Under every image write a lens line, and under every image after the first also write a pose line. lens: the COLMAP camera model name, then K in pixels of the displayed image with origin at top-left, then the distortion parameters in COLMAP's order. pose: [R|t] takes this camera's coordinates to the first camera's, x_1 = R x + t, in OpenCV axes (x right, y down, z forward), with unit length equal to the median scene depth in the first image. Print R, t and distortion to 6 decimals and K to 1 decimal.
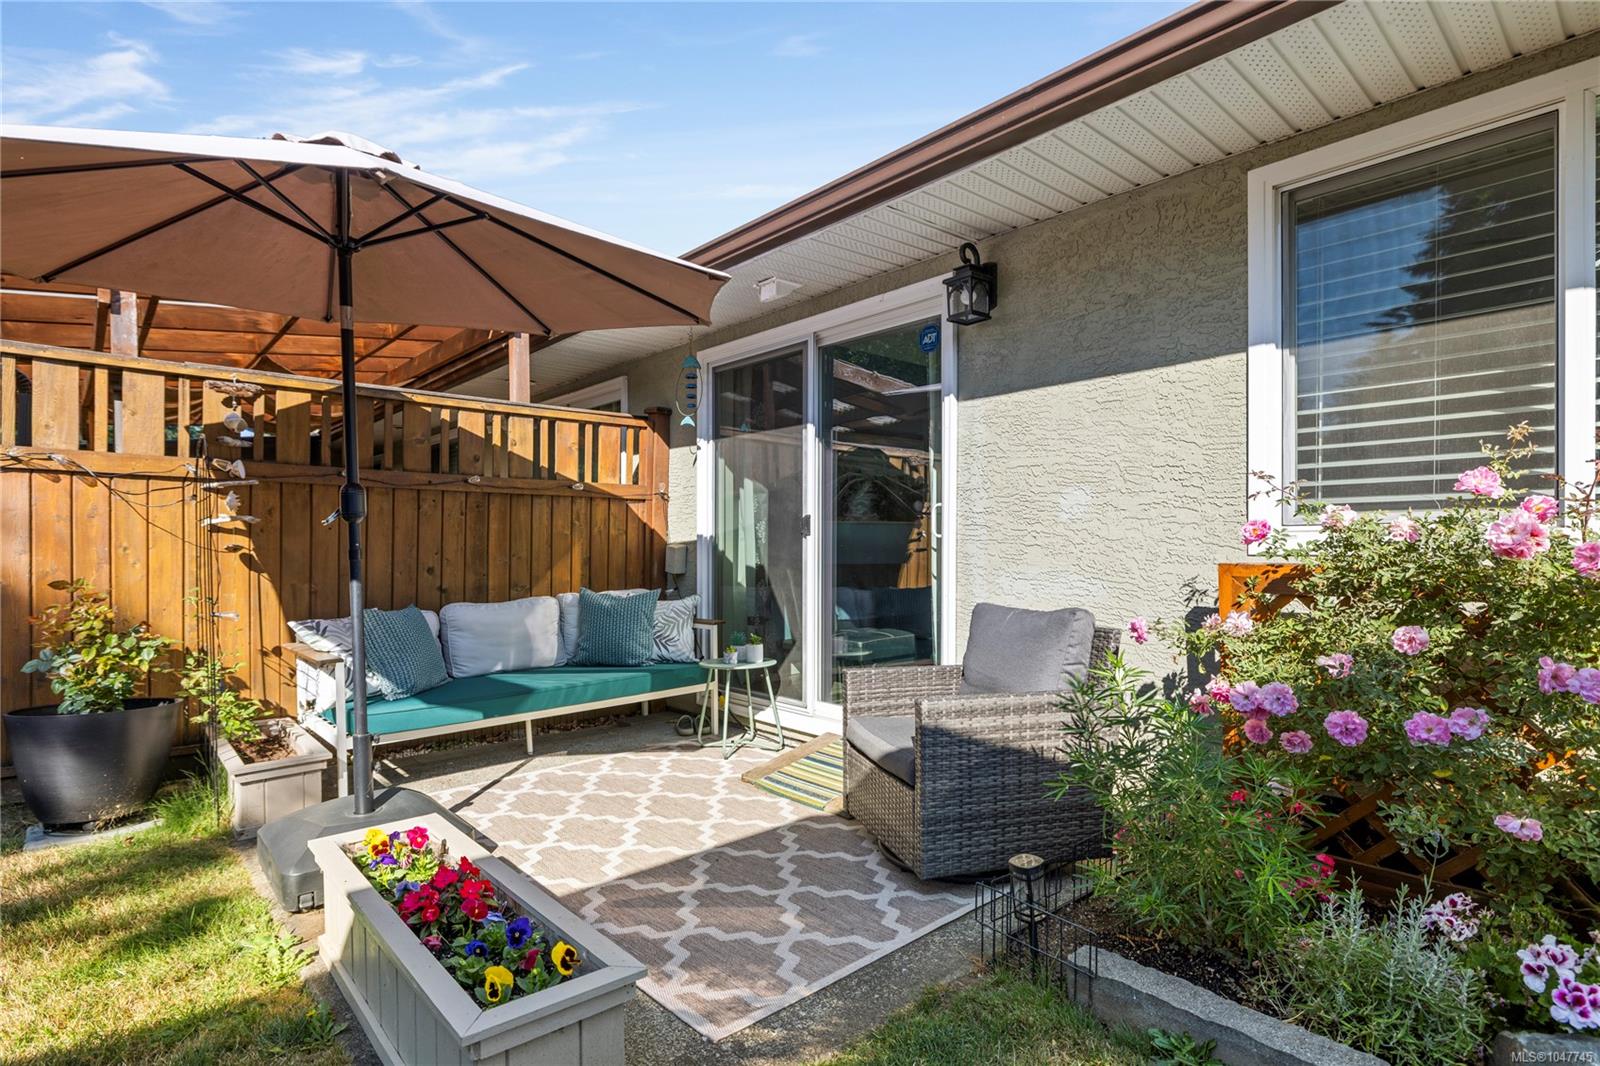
lens RADIAL K [[803.0, 0, 810.5], [0, 803.0, 548.5], [0, 0, 1]] dist [-0.001946, -0.000649]
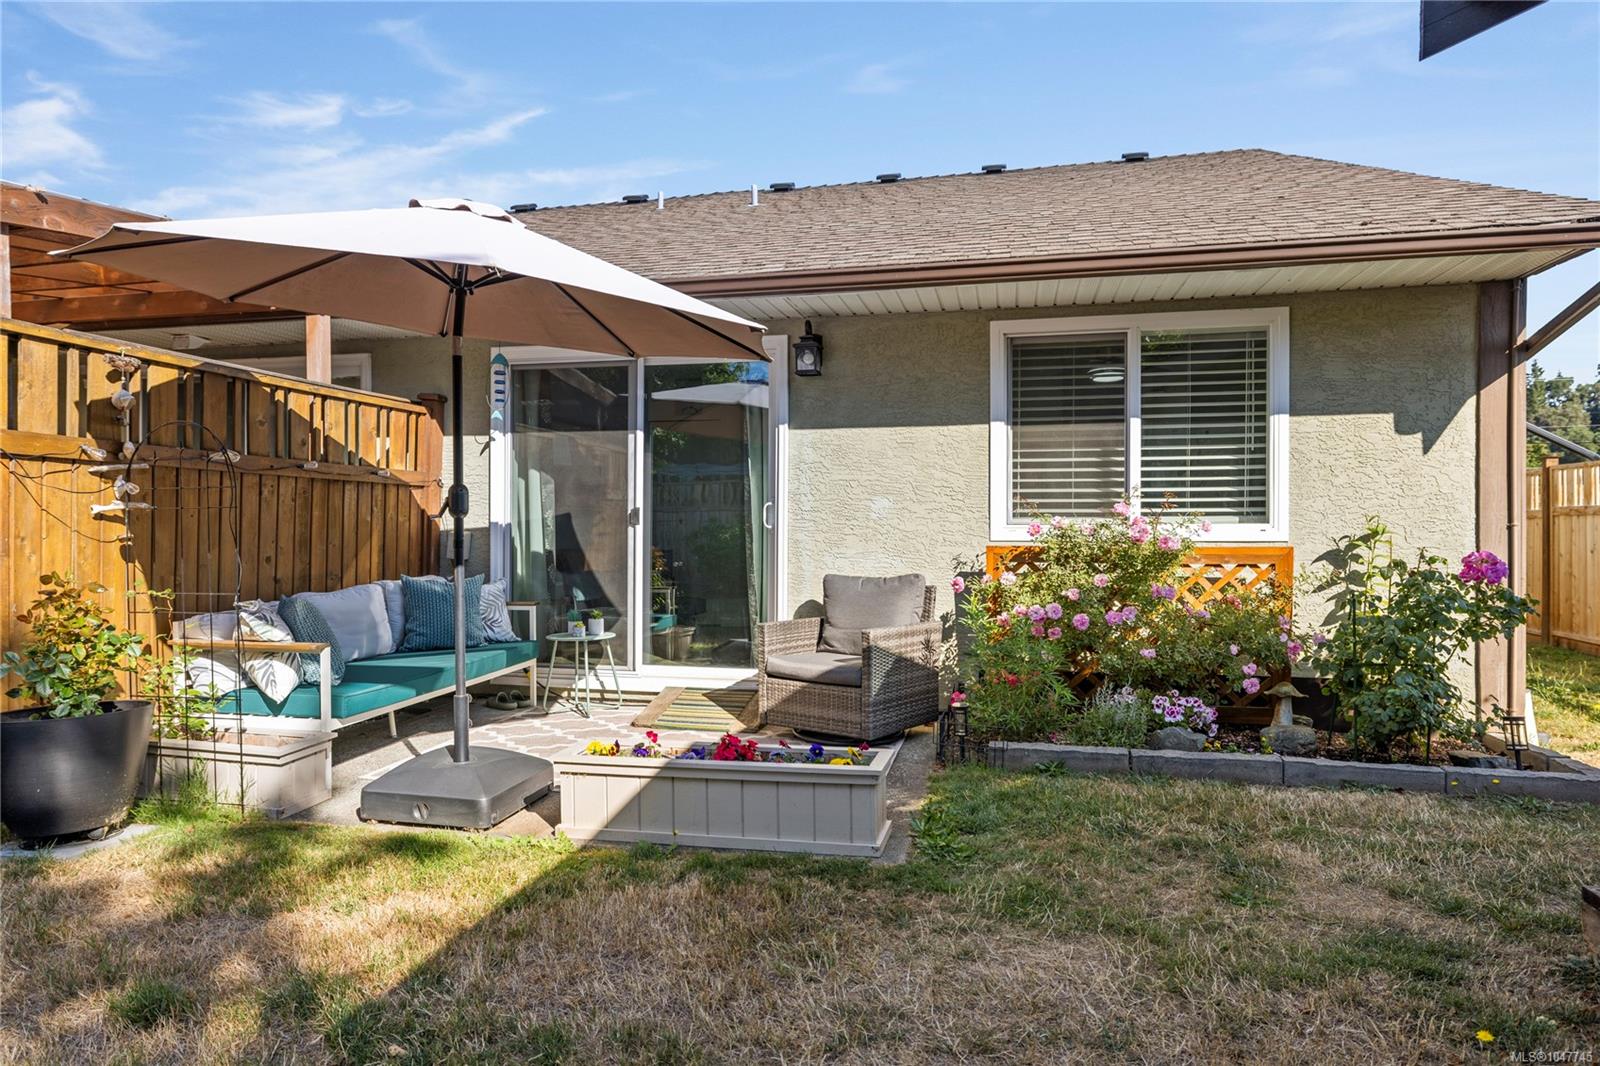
lens RADIAL K [[948.3, 0, 797.5], [0, 948.3, 525.3], [0, 0, 1]] dist [0.000052, 0.000286]
pose [[0.818787, 0.004102, 0.574083, -0.684274], [-0.002200, 0.999990, -0.004009, -0.011513], [-0.574094, 0.002019, 0.818787, -0.312420]]
